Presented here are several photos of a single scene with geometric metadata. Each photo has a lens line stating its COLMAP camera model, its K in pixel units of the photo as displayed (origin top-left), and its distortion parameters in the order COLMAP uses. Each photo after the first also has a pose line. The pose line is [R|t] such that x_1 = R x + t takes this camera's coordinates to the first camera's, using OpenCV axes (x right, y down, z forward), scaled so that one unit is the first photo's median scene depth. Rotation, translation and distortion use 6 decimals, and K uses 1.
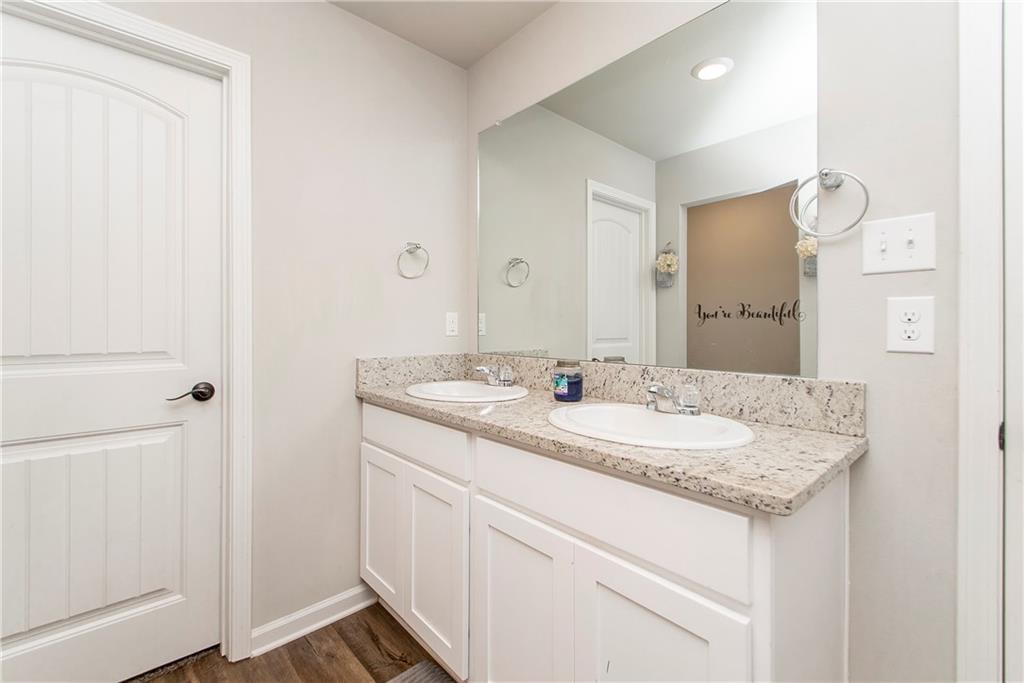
lens RADIAL K [[444.2, 0, 495.6], [0, 444.2, 324.2], [0, 0, 1]] dist [0.019871, -0.002879]
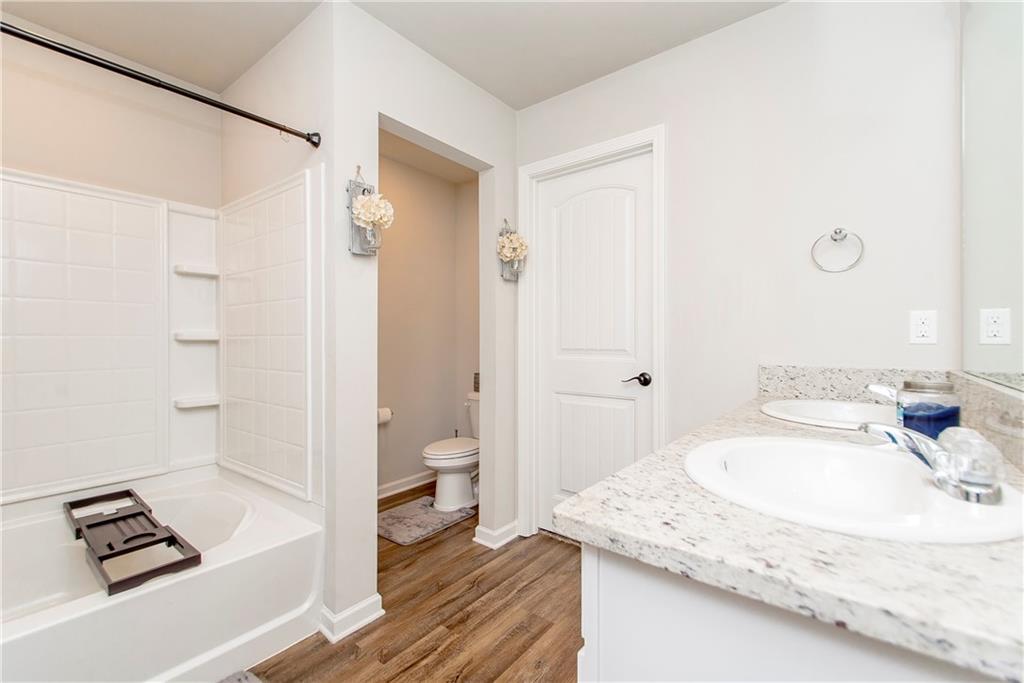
lens RADIAL K [[444.2, 0, 510.5], [0, 444.2, 339.9], [0, 0, 1]] dist [0.019871, -0.002879]
pose [[0.183062, 0.002490, -0.983098, 0.641814], [0.001517, 0.999995, 0.002815, 0.023120], [0.983100, -0.002007, 0.183058, 0.330751]]
